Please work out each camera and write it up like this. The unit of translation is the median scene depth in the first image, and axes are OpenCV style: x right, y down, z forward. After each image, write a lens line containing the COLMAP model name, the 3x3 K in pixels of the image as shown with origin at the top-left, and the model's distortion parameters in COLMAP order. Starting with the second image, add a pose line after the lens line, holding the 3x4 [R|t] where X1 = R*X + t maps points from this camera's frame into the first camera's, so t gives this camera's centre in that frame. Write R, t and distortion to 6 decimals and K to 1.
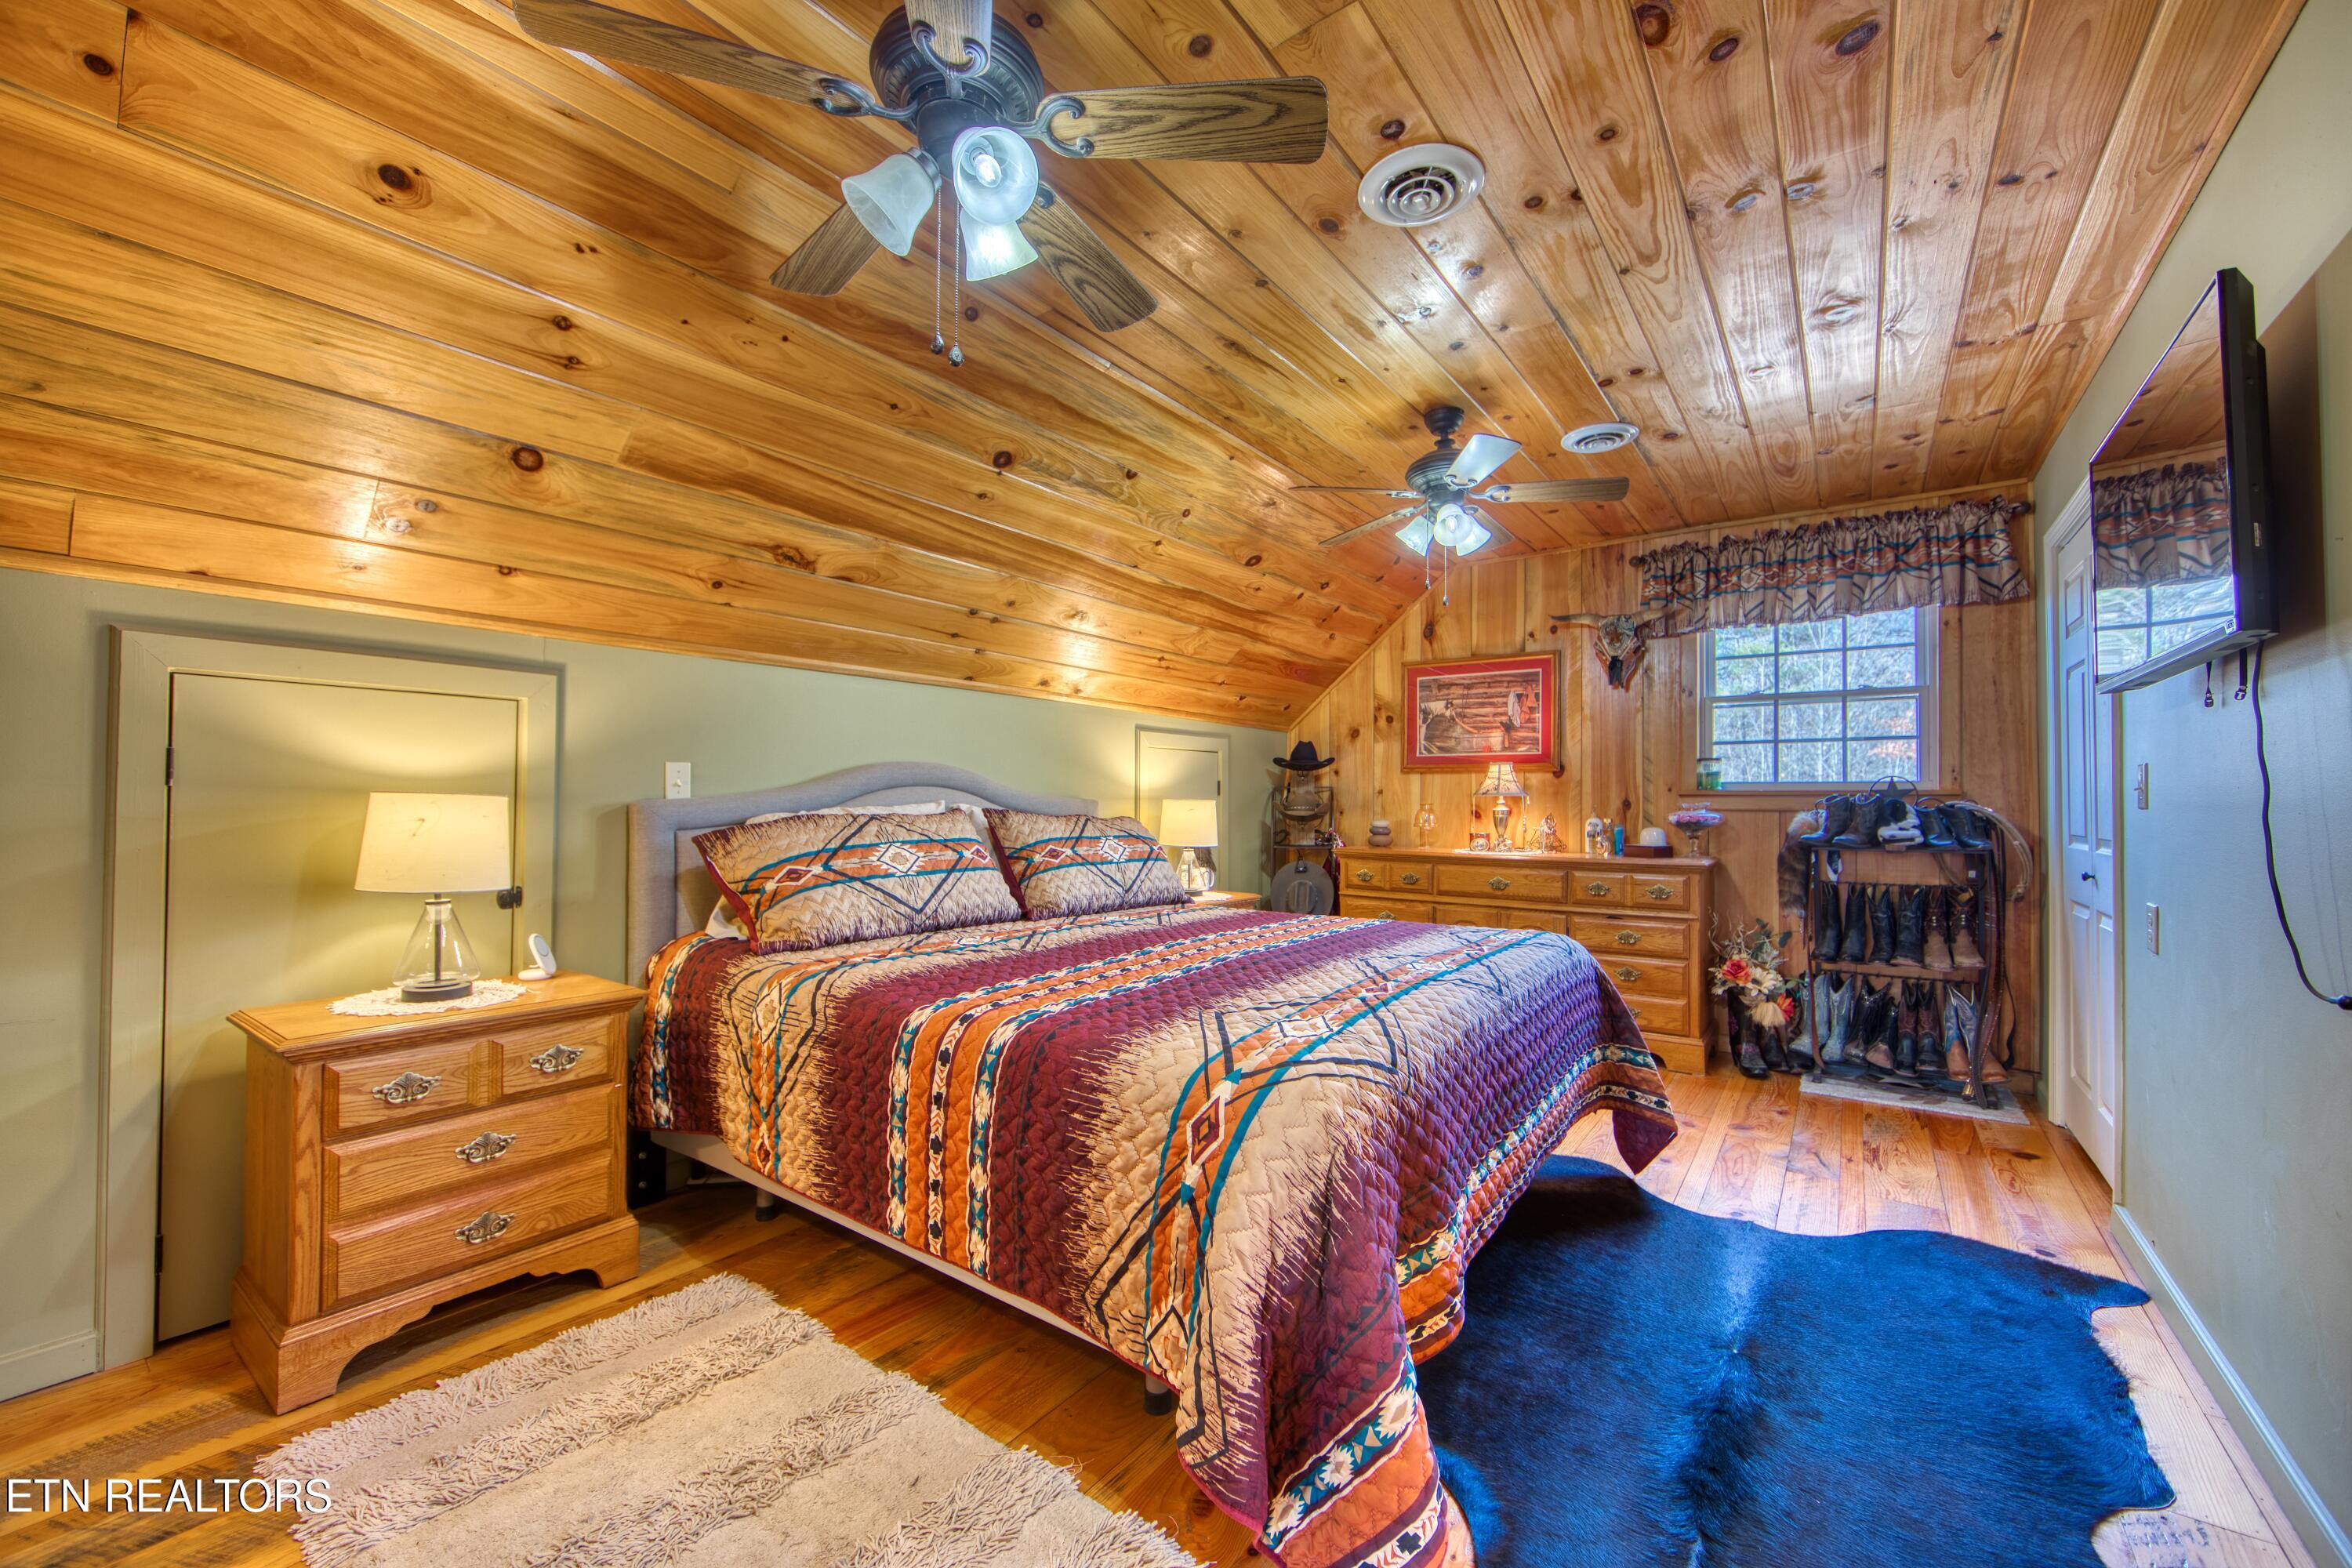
lens RADIAL K [[924.9, 0, 1179.9], [0, 924.9, 785.3], [0, 0, 1]] dist [-0.016403, 0.004013]
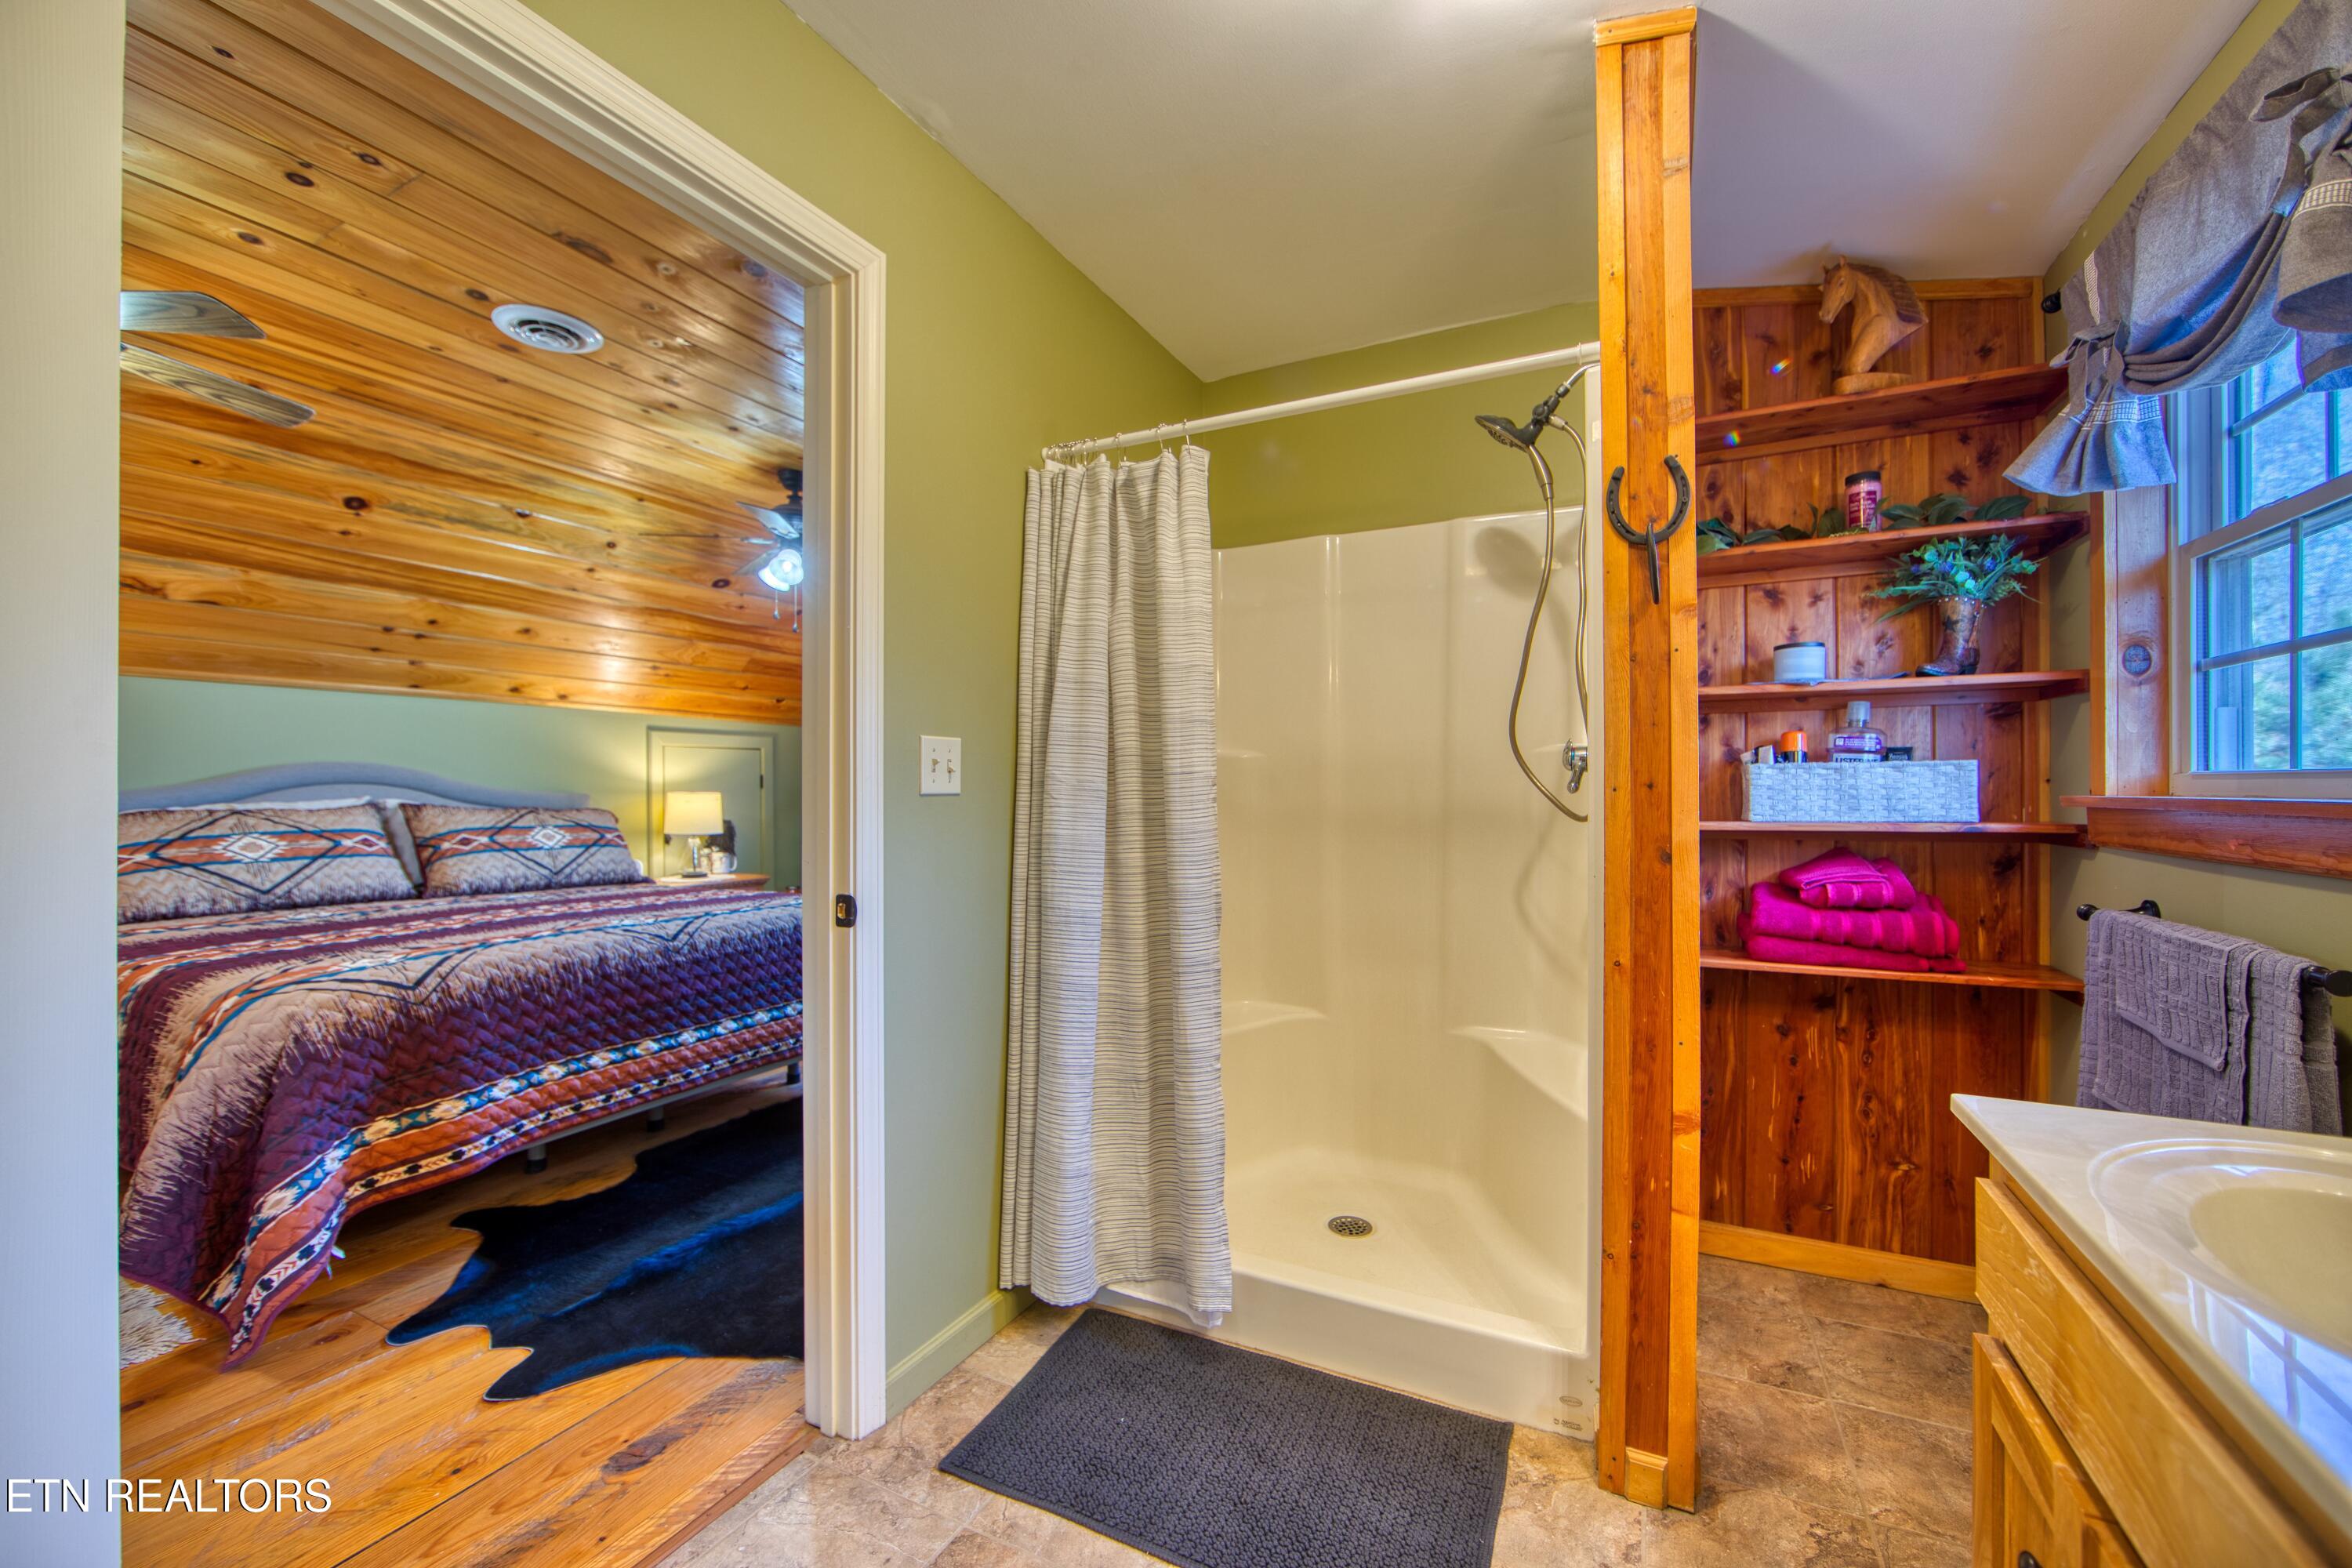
lens RADIAL K [[924.9, 0, 1175.6], [0, 924.9, 787.0], [0, 0, 1]] dist [-0.016403, 0.004013]
pose [[0.986906, -0.008477, 0.161074, 0.578749], [0.006281, 0.999880, 0.014135, -0.004693], [-0.161175, -0.012939, 0.986841, -0.280408]]
